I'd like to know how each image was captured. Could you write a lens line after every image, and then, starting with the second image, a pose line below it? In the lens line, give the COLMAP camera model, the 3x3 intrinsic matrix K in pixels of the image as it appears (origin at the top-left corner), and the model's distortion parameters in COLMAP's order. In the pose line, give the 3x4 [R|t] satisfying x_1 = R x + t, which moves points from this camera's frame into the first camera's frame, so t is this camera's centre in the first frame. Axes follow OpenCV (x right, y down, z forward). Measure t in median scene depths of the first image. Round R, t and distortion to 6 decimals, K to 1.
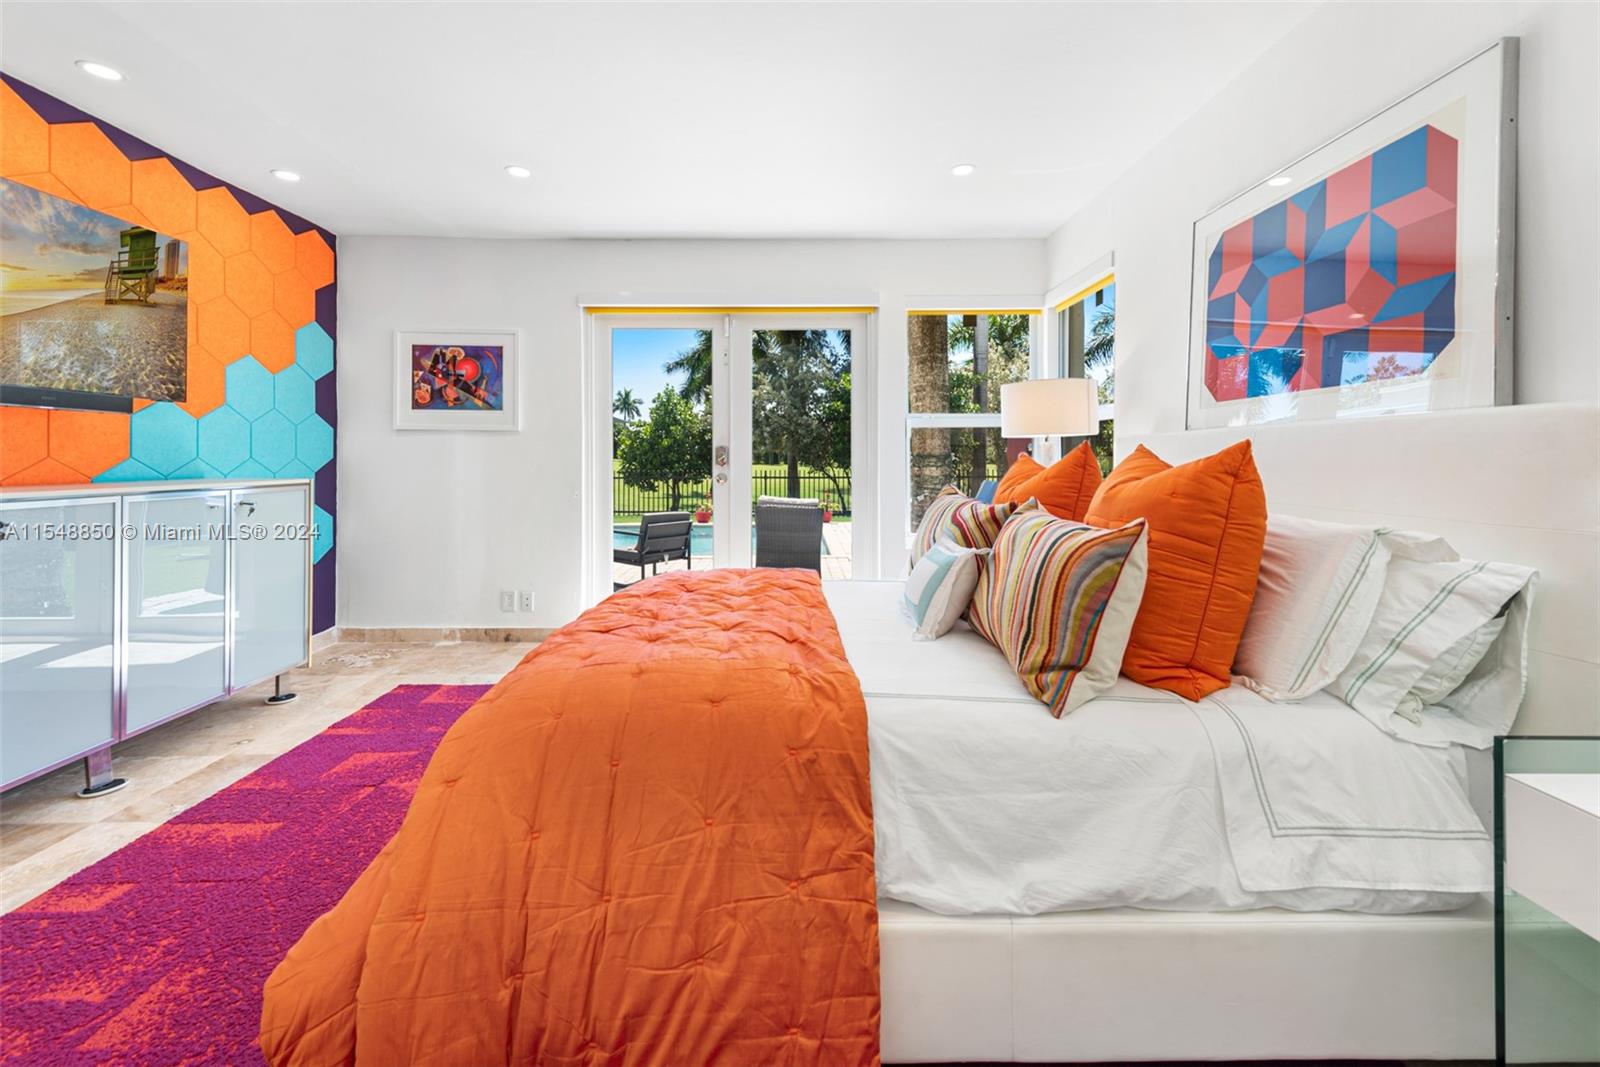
lens RADIAL K [[667.5, 0, 803.8], [0, 667.5, 455.8], [0, 0, 1]] dist [0.022785, -0.006164]
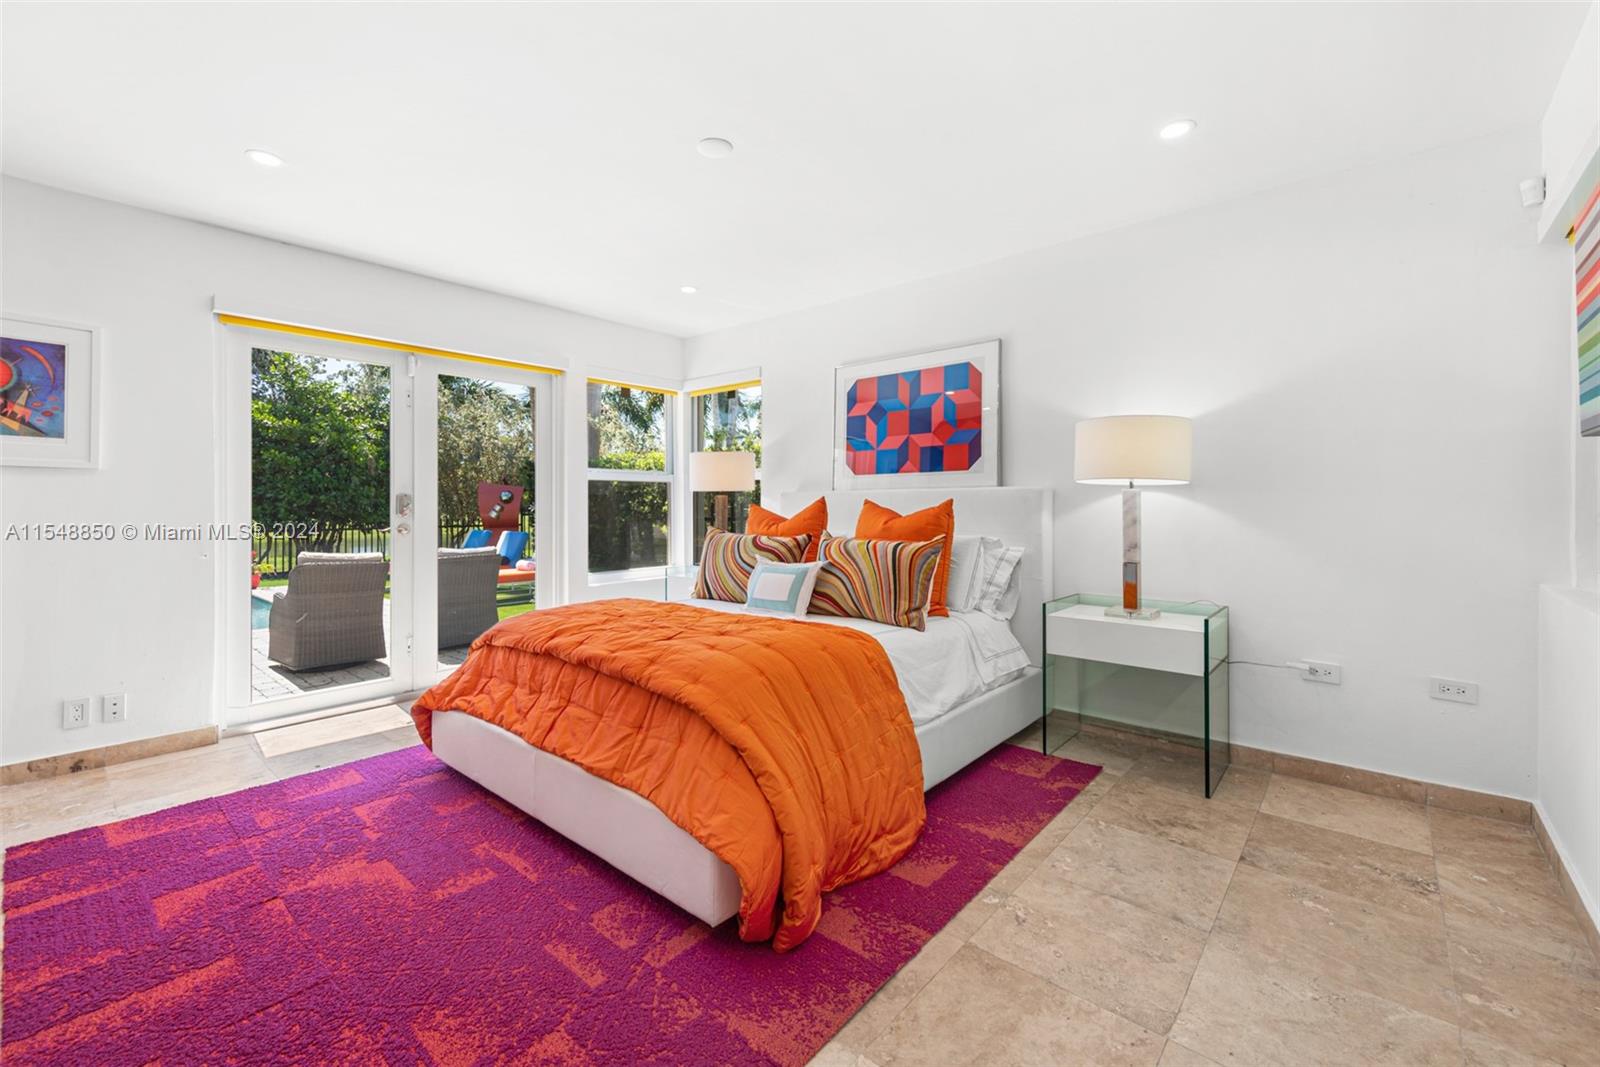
lens RADIAL K [[649.3, 0, 809.1], [0, 649.3, 504.2], [0, 0, 1]] dist [0.016070, -0.000256]
pose [[0.661363, 0.001723, 0.750064, -0.806204], [-0.002465, 0.999997, -0.000124, -0.003188], [-0.750062, -0.001767, 0.661365, -0.040971]]
